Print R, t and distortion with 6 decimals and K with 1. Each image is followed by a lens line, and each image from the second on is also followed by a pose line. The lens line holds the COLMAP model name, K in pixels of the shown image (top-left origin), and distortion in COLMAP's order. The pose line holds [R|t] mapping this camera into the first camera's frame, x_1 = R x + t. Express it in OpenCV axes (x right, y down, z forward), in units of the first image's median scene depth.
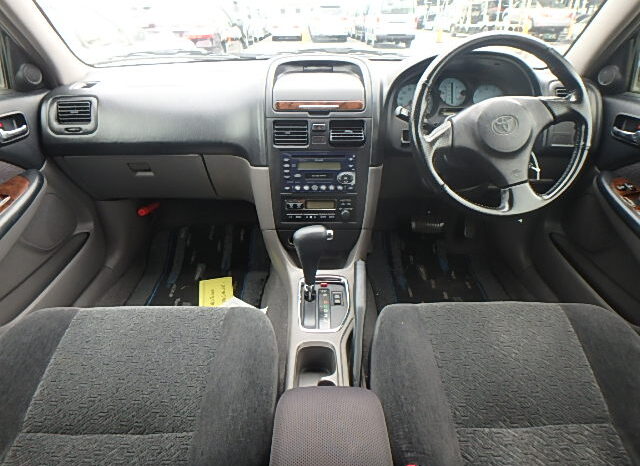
lens RADIAL K [[418.5, 0, 333.8], [0, 418.5, 228.5], [0, 0, 1]] dist [-0.039035, 0.012725]
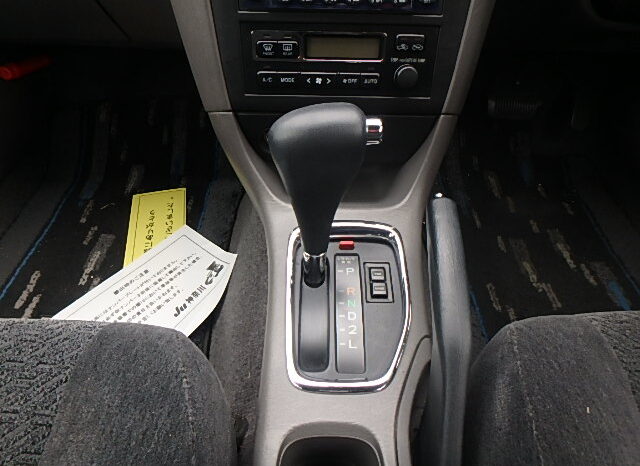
lens RADIAL K [[418.5, 0, 333.2], [0, 418.5, 228.2], [0, 0, 1]] dist [-0.039035, 0.012725]
pose [[0.999823, 0.018574, -0.002926, -0.037249], [-0.017007, 0.959686, 0.280559, -0.004361], [0.008019, -0.280459, 0.959832, 0.588144]]
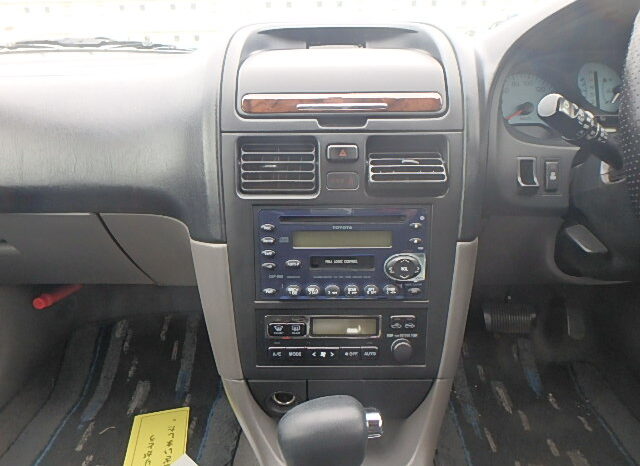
lens RADIAL K [[418.5, 0, 330.8], [0, 418.5, 215.9], [0, 0, 1]] dist [-0.039035, 0.012725]
pose [[0.999698, -0.003808, -0.024261, -0.035407], [0.000357, 0.990053, -0.140693, -0.110435], [0.024556, 0.140642, 0.989756, 0.550407]]
